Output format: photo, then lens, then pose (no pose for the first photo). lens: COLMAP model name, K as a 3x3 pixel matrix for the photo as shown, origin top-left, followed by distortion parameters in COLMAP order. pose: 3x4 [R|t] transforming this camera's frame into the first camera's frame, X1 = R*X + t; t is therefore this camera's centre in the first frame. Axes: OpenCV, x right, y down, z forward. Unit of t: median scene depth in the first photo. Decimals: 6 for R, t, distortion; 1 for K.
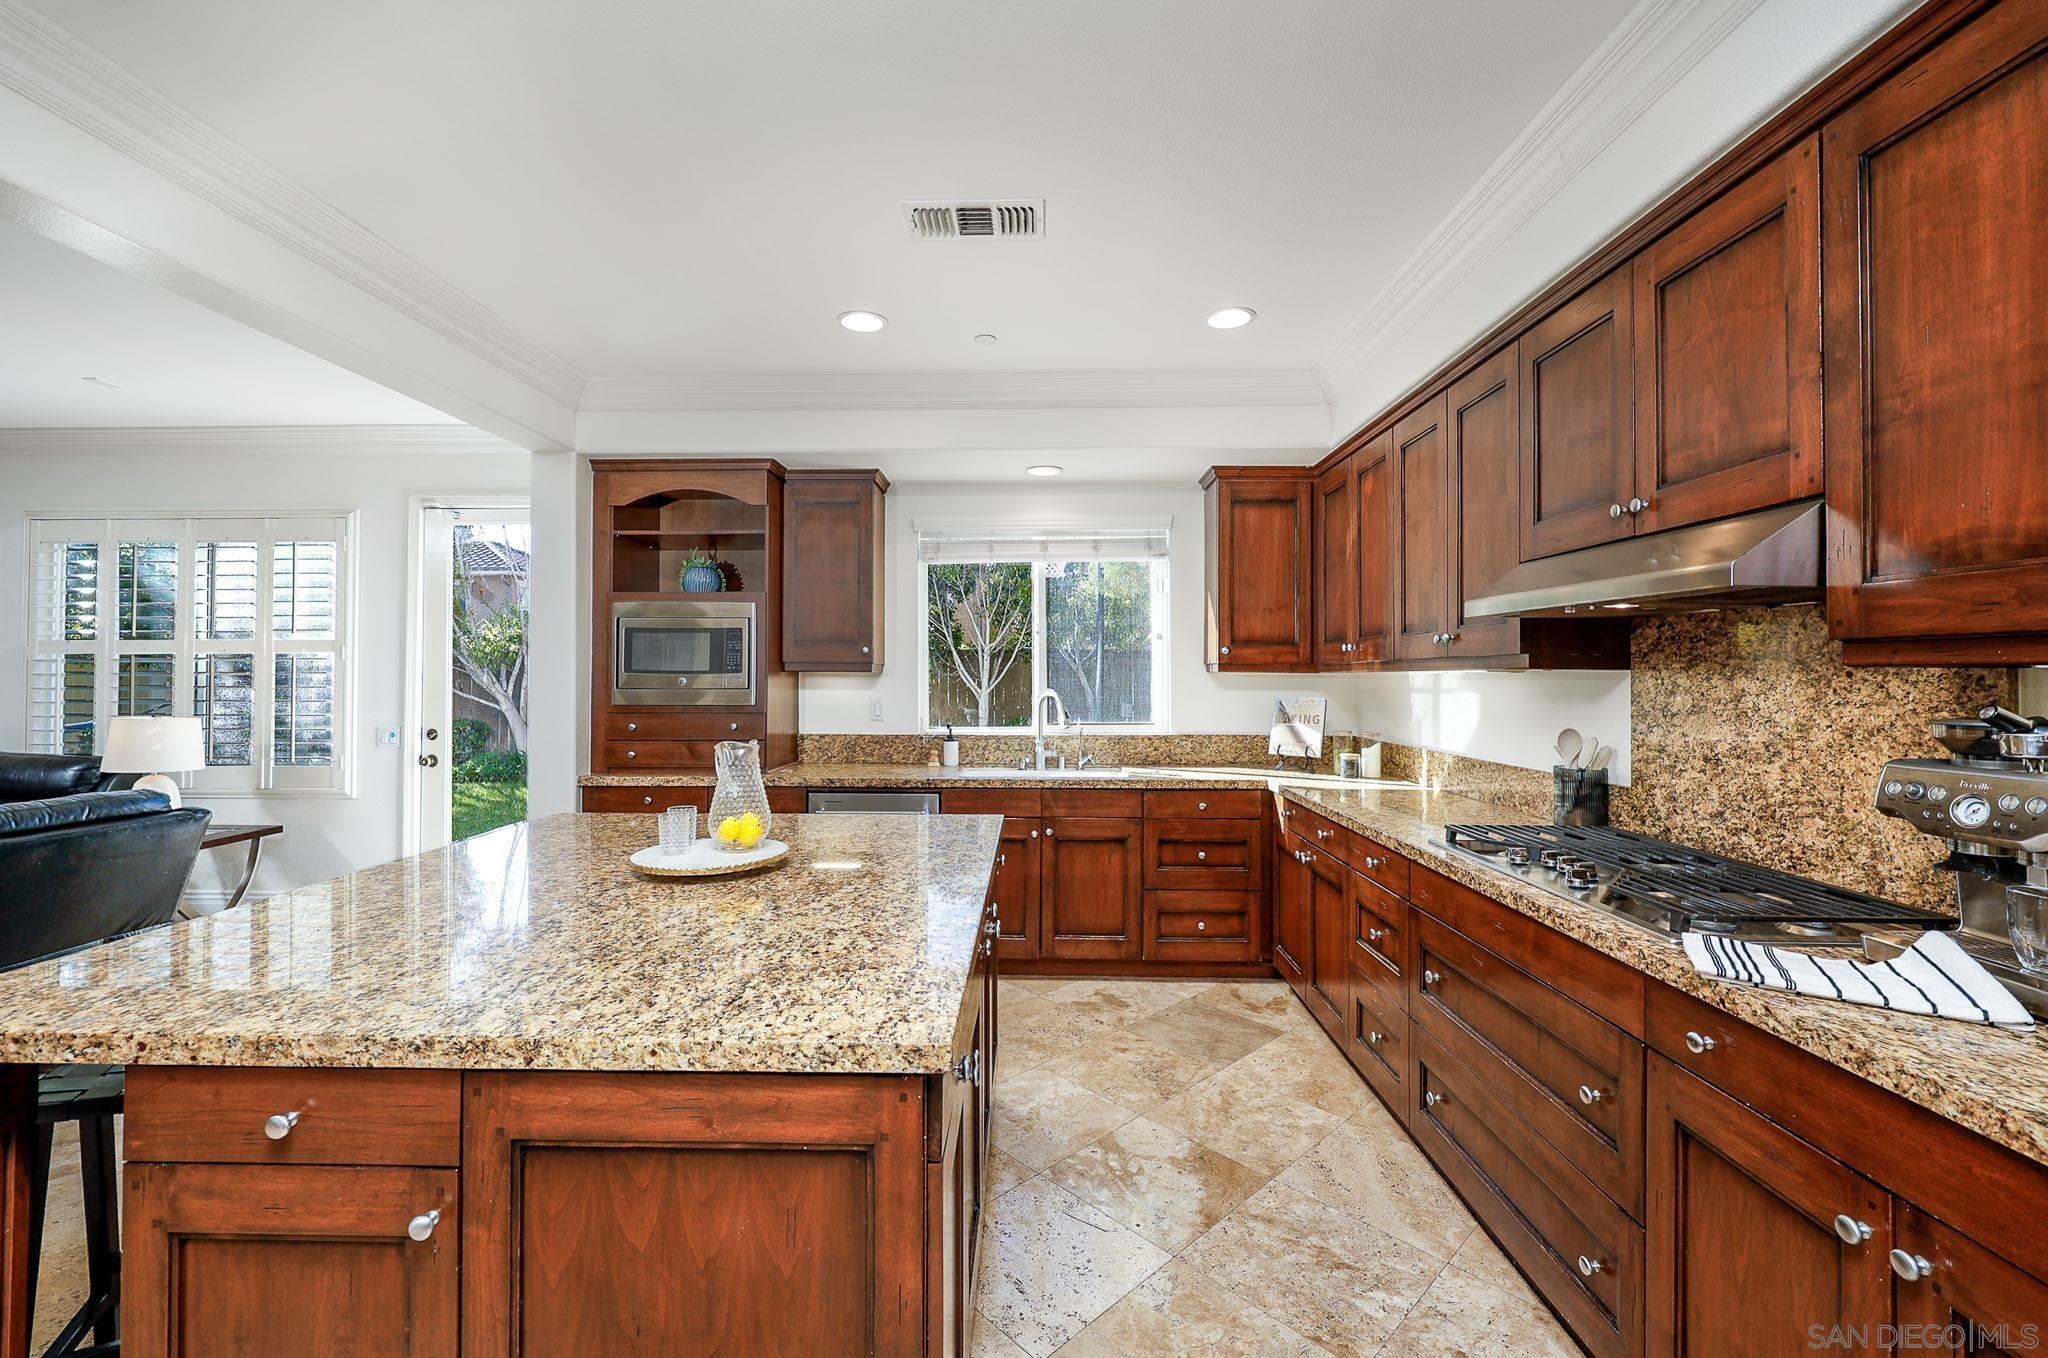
lens RADIAL K [[845.8, 0, 1010.2], [0, 845.8, 671.5], [0, 0, 1]] dist [-0.000235, -0.000179]
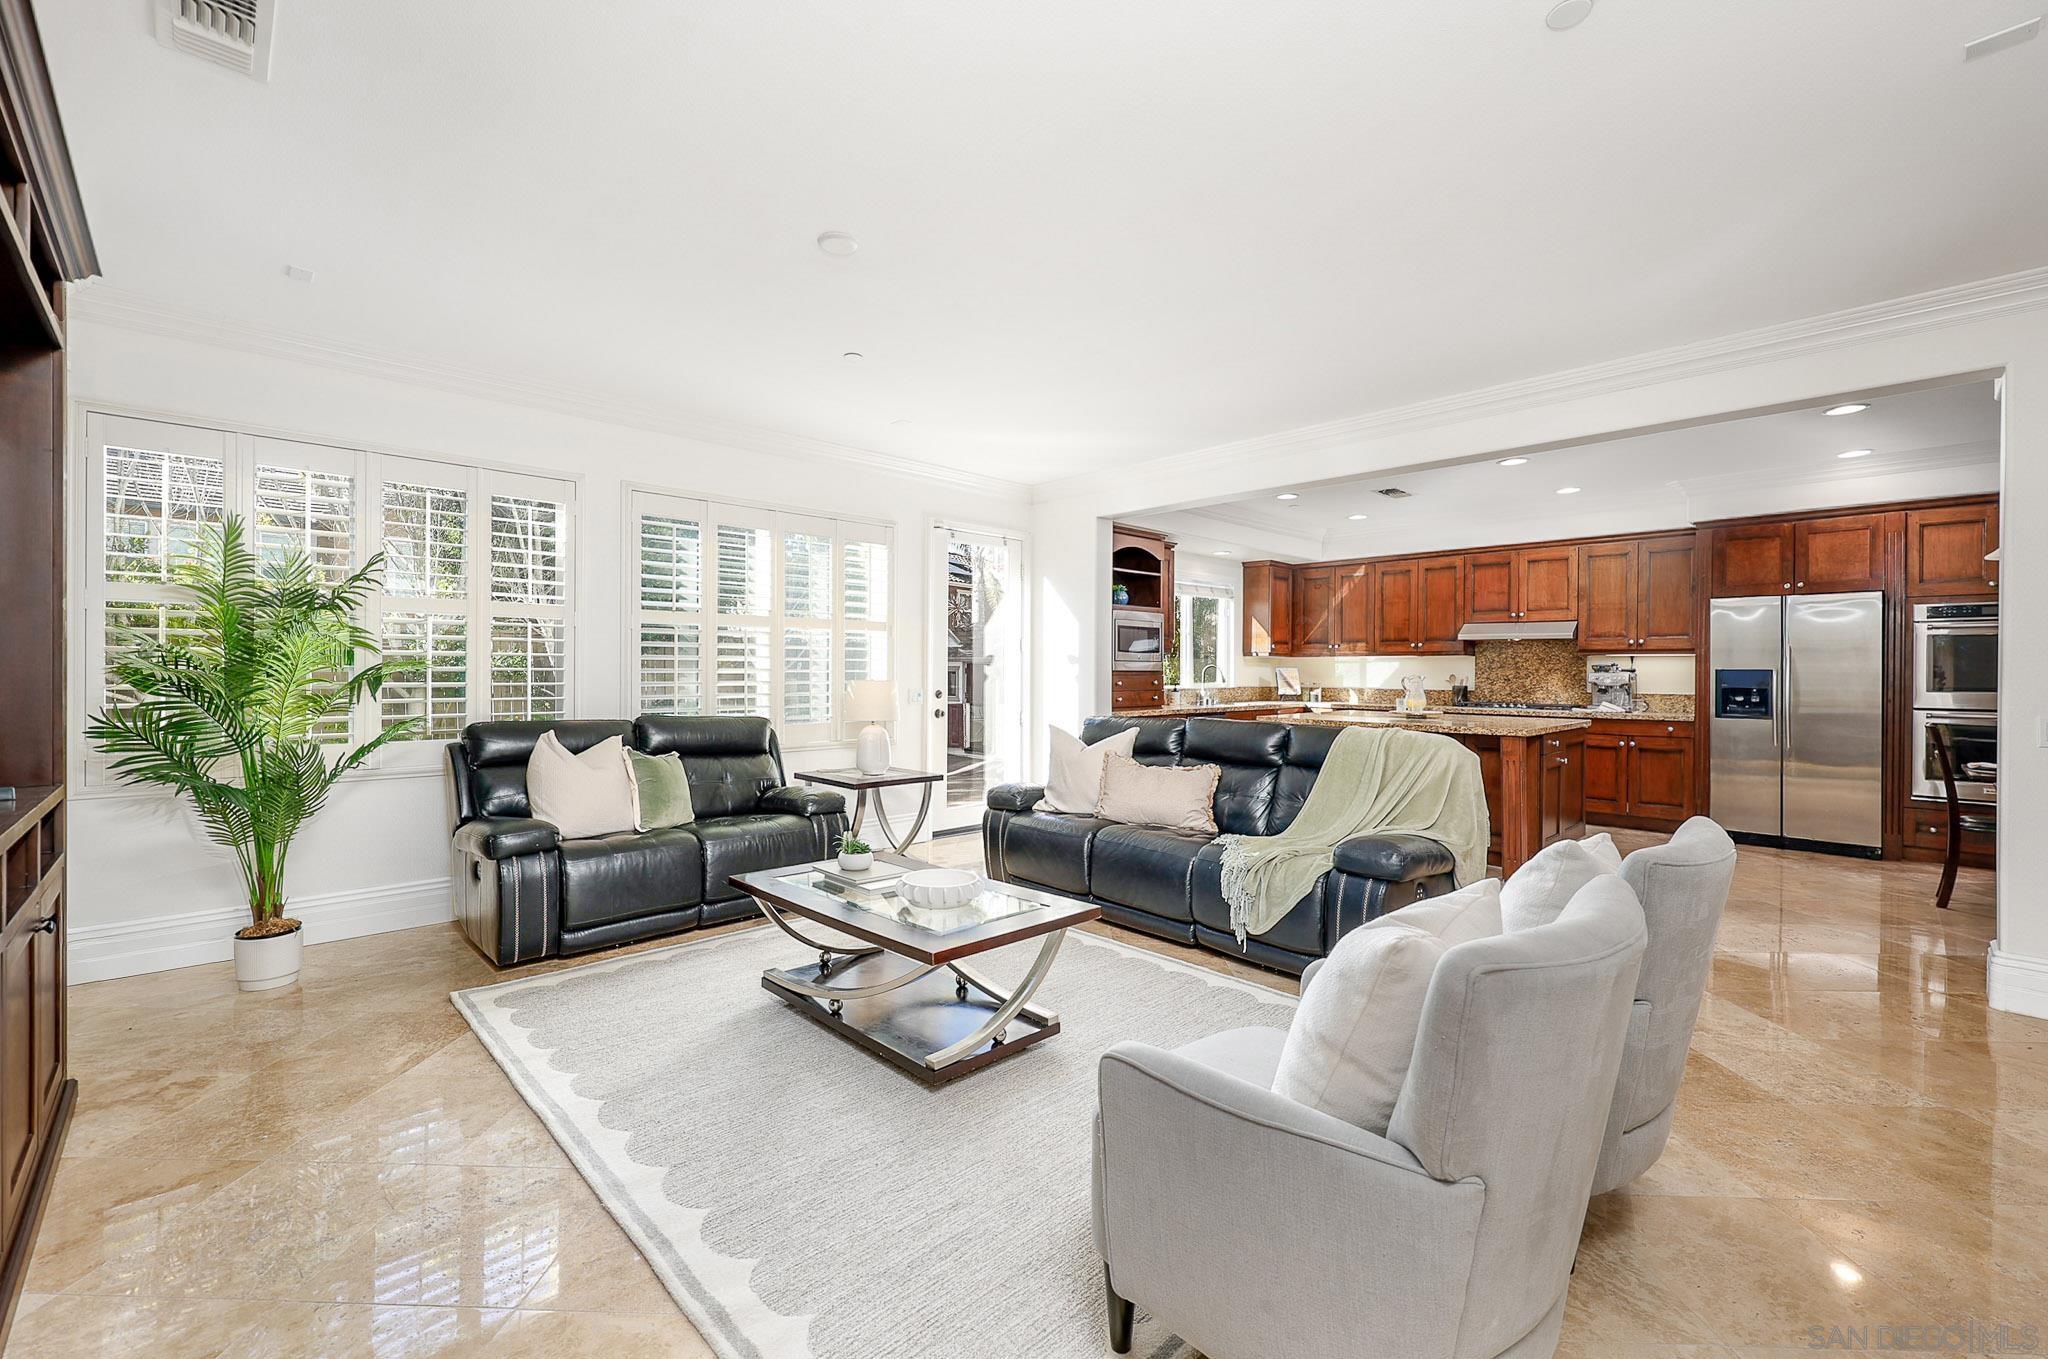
lens RADIAL K [[845.8, 0, 1010.2], [0, 845.8, 672.0], [0, 0, 1]] dist [-0.000235, -0.000179]
pose [[0.705881, -0.000128, 0.708331, -1.778004], [-0.008348, 0.999929, 0.008499, 0.028601], [-0.708282, -0.011912, 0.705829, -0.053497]]
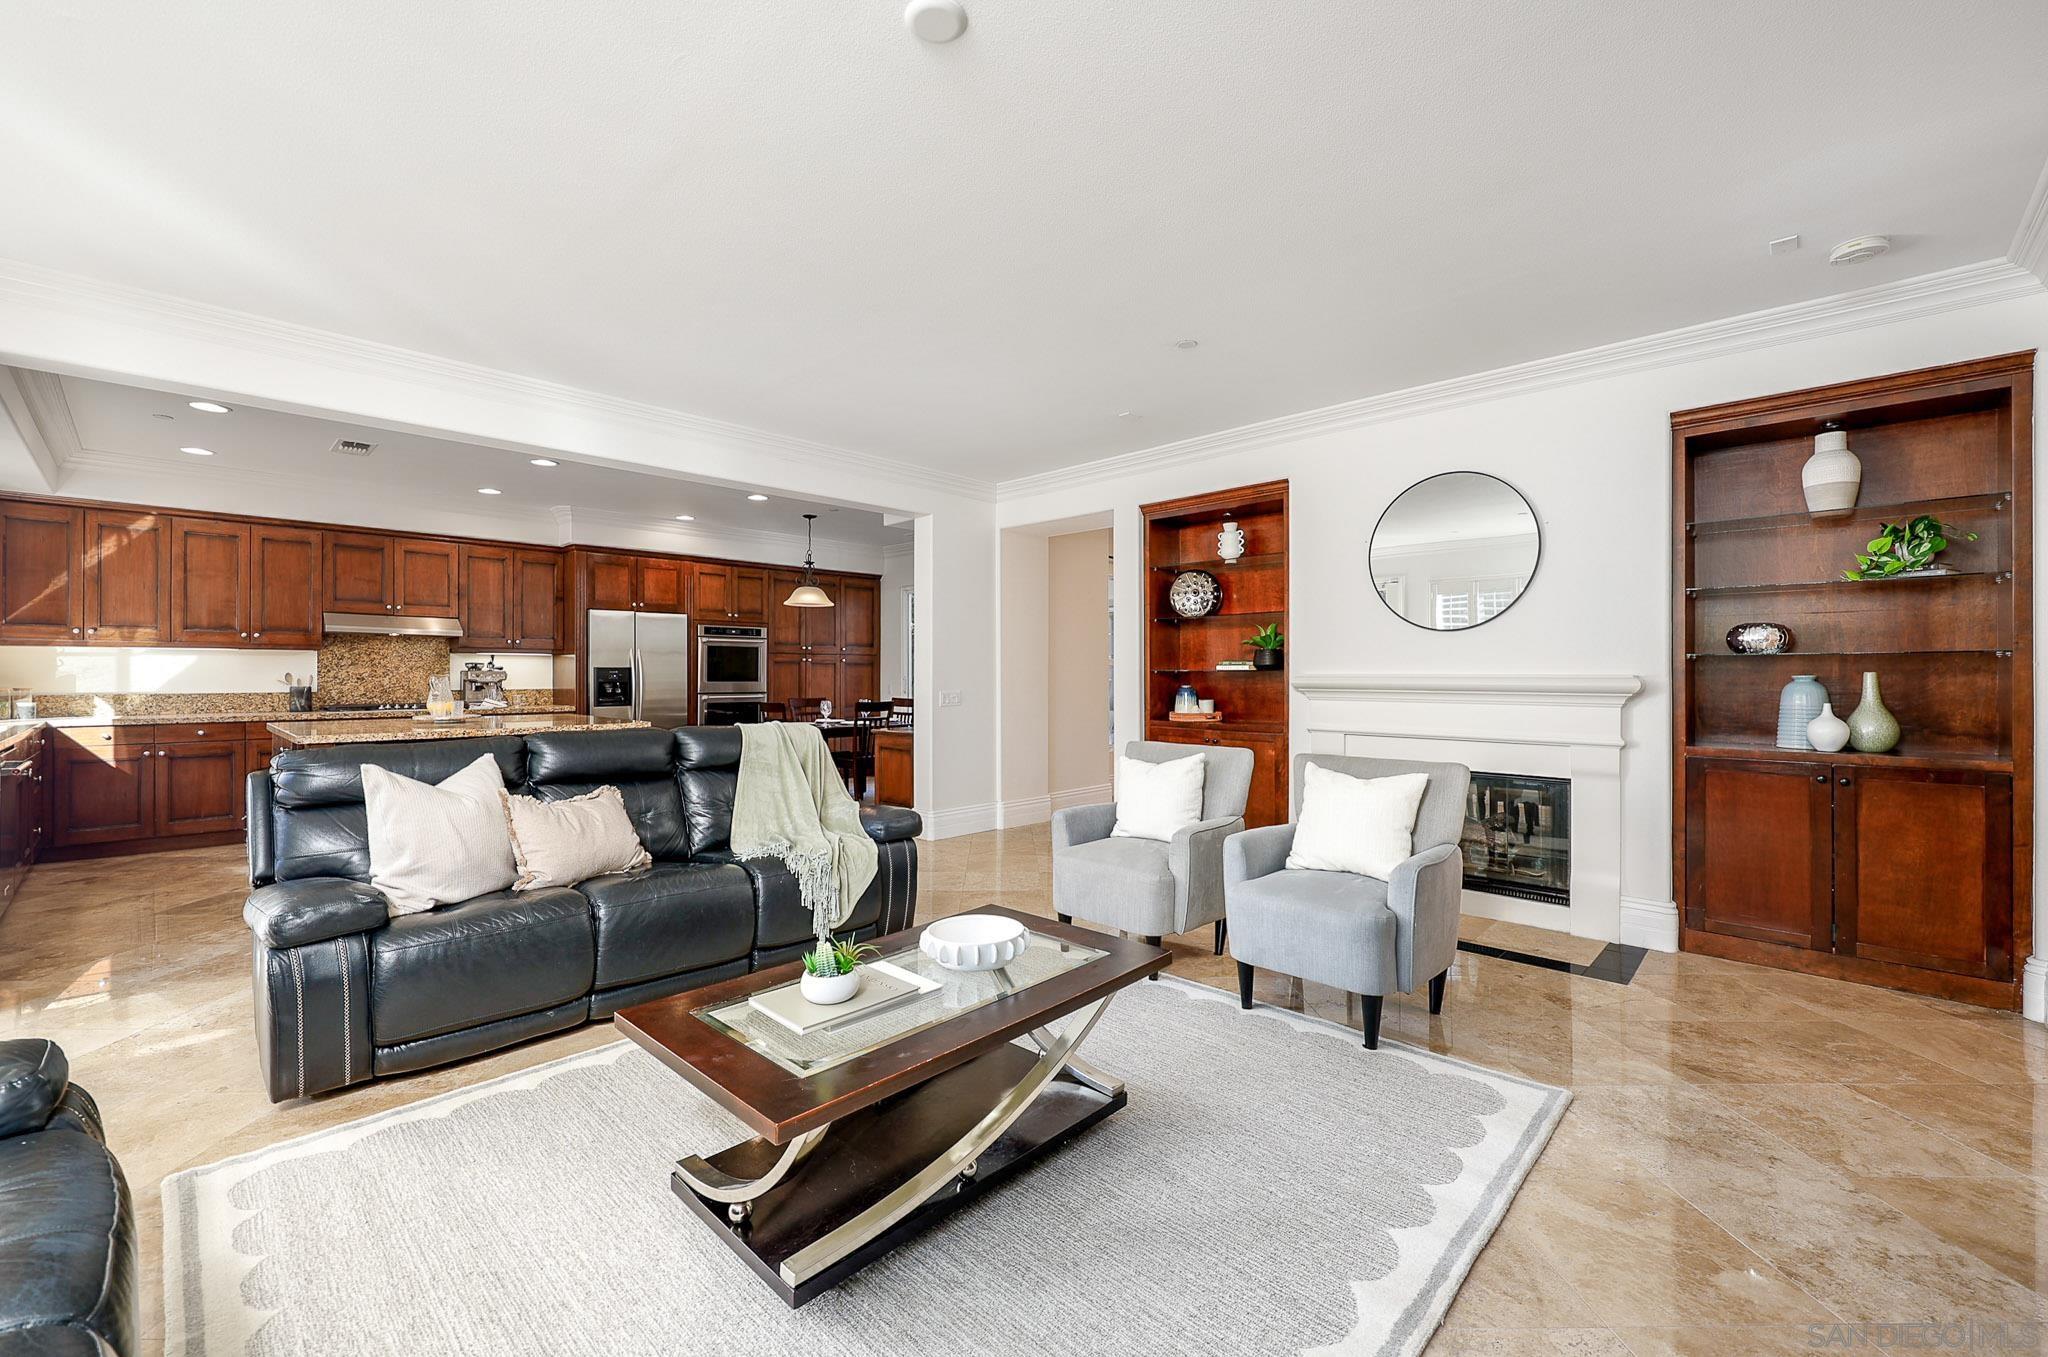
lens RADIAL K [[824.7, 0, 1012.6], [0, 824.7, 667.6], [0, 0, 1]] dist [-0.002430, -0.000301]
pose [[-0.733273, -0.000385, 0.679934, -1.718041], [-0.007383, 0.999945, -0.007396, 0.033613], [-0.679894, -0.010444, -0.733236, 0.847483]]
